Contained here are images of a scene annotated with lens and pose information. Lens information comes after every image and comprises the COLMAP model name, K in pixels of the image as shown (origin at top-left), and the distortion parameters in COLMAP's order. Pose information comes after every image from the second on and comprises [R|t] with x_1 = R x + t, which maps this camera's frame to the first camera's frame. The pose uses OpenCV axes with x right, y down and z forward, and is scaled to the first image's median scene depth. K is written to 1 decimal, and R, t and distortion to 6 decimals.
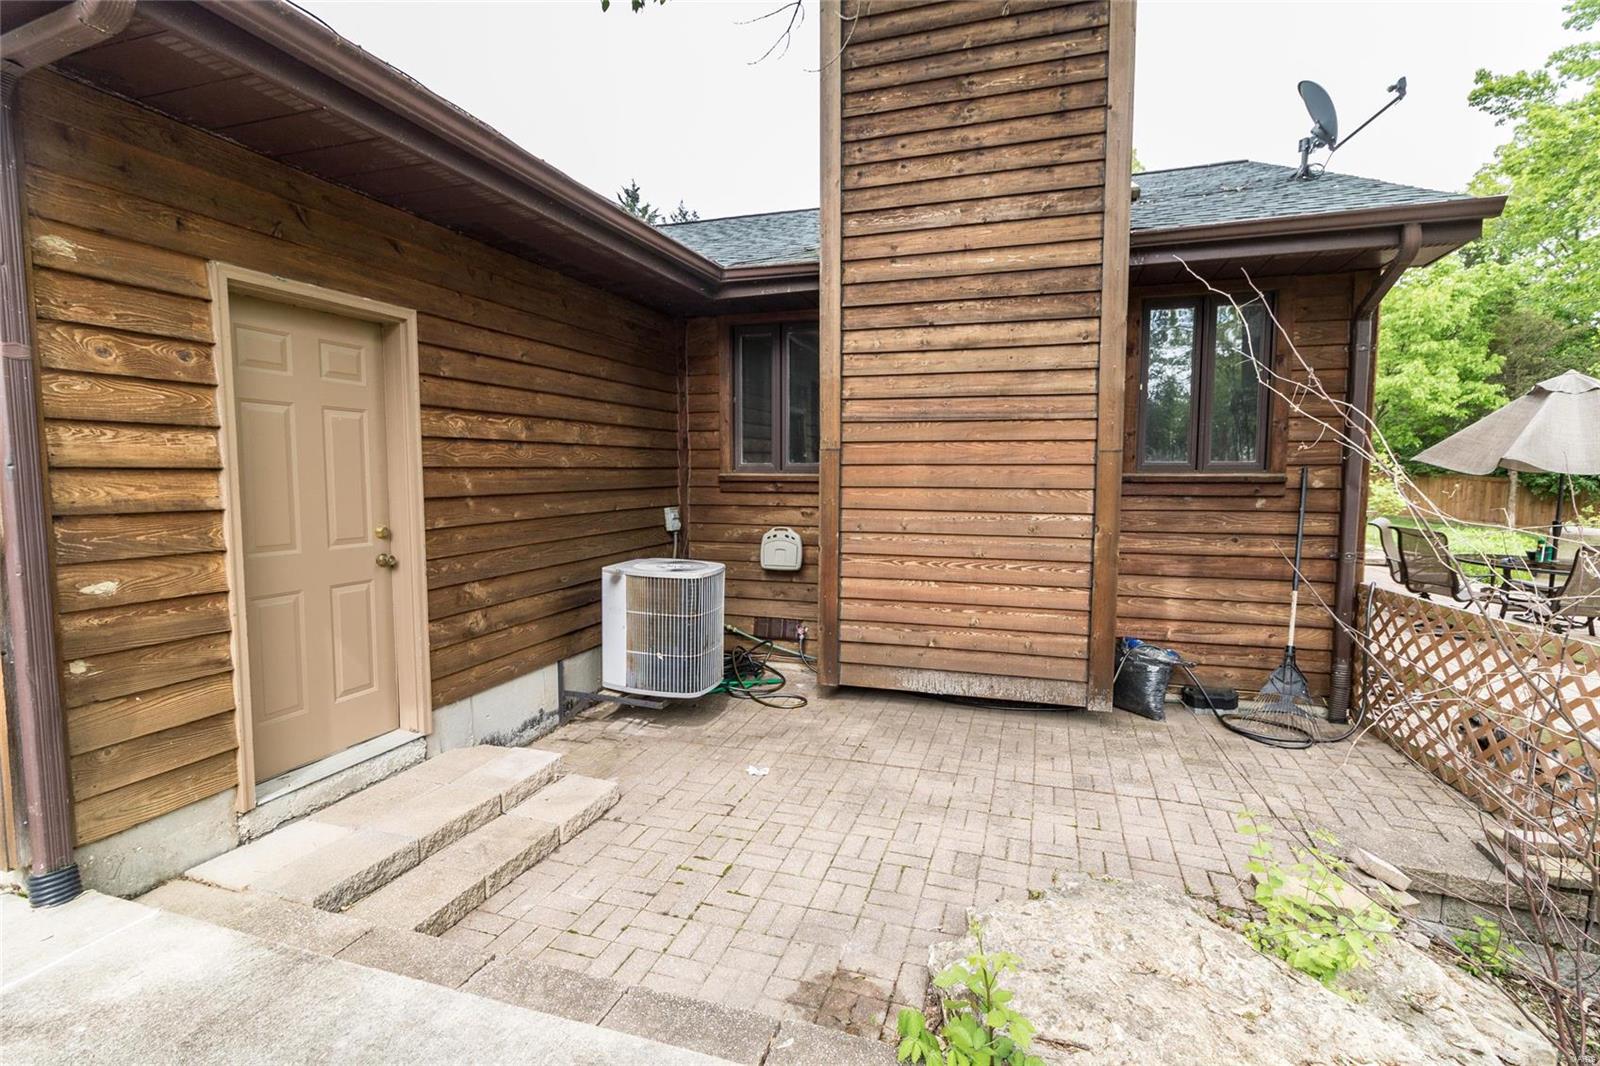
lens RADIAL K [[731.0, 0, 797.0], [0, 731.0, 528.1], [0, 0, 1]] dist [-0.001151, 0.000379]
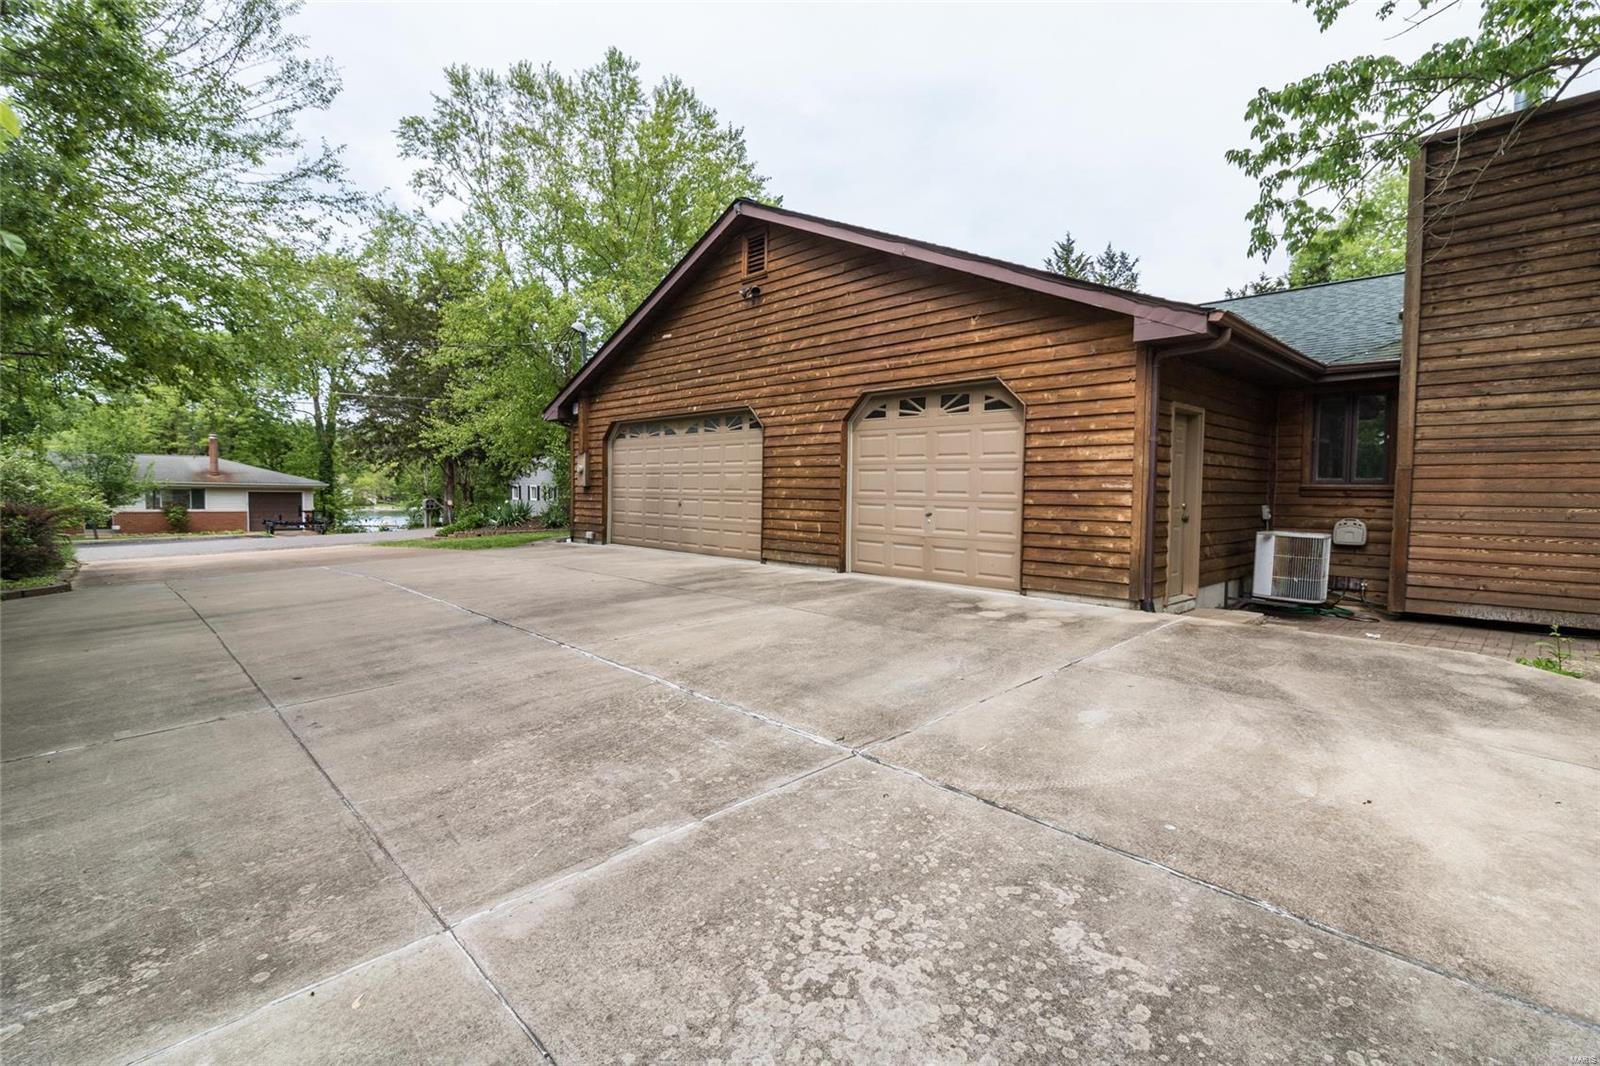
lens RADIAL K [[731.0, 0, 798.2], [0, 731.0, 528.0], [0, 0, 1]] dist [-0.001151, 0.000379]
pose [[0.888177, 0.030481, -0.458490, -0.432100], [-0.046356, 0.998651, -0.023408, 0.136030], [0.457158, 0.042044, 0.888391, -1.164273]]
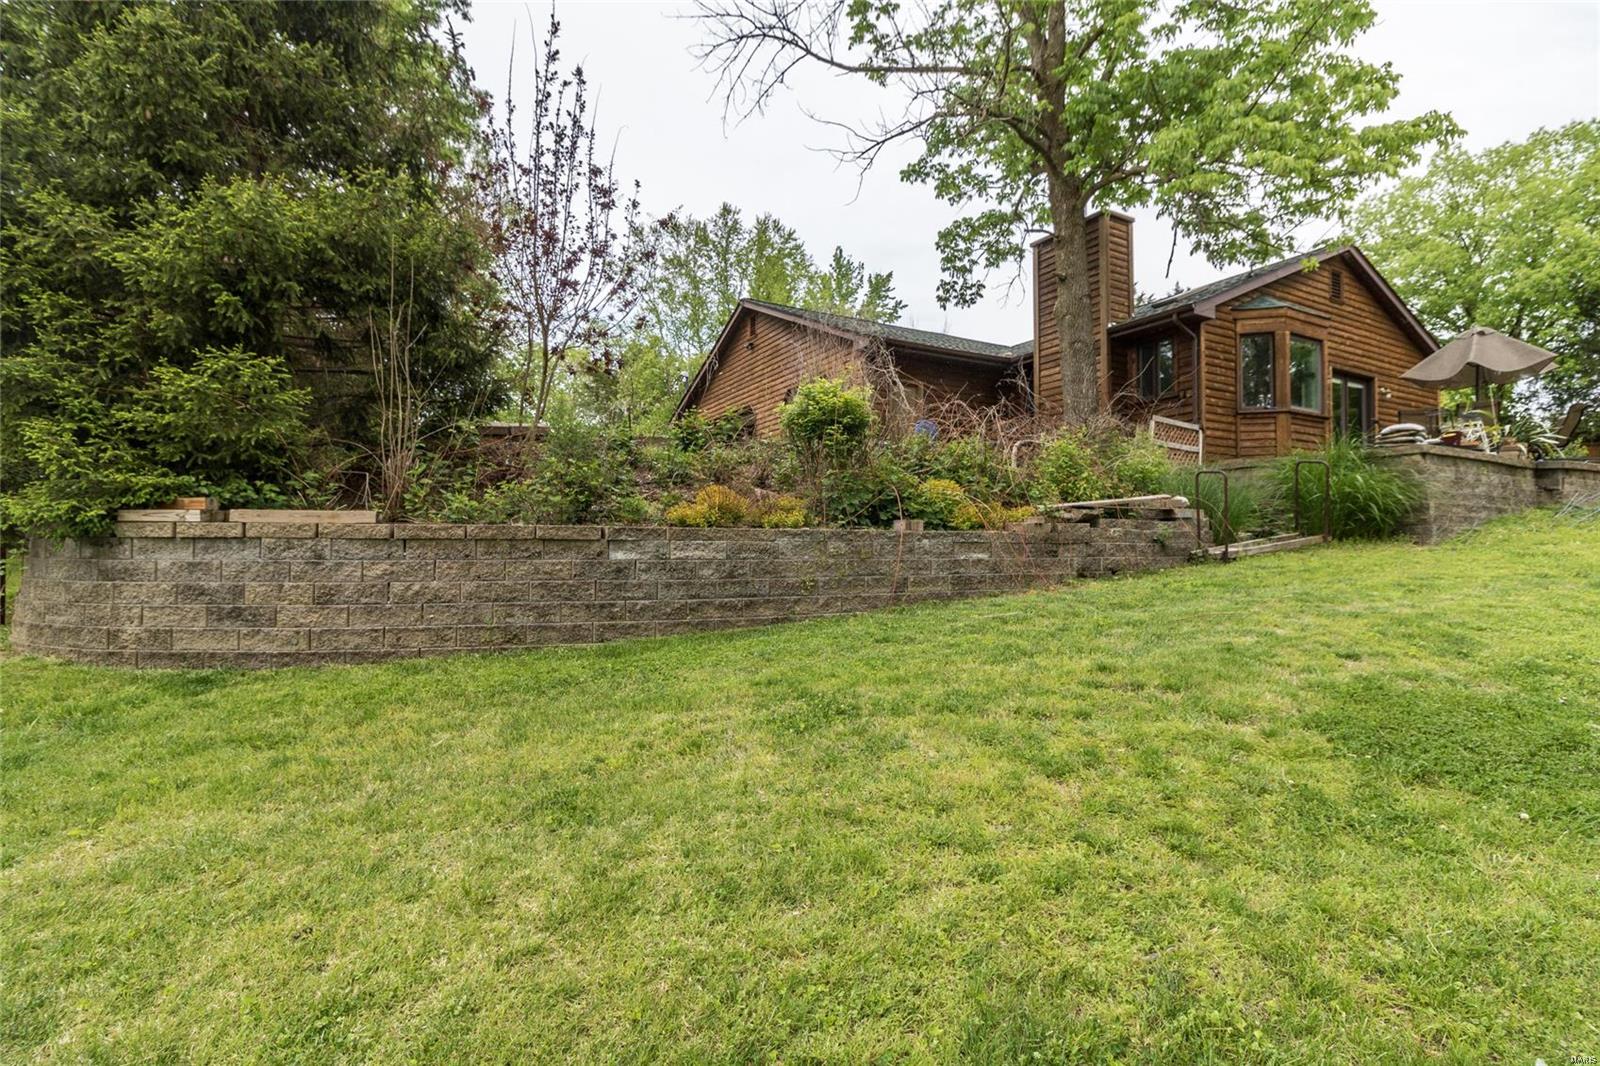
lens RADIAL K [[731.0, 0, 800.7], [0, 731.0, 531.5], [0, 0, 1]] dist [-0.001151, 0.000379]
pose [[0.735556, -0.016195, -0.677271, 1.470895], [-0.056307, 0.994794, -0.084940, 0.789497], [0.675120, 0.100613, 0.730814, -2.069617]]
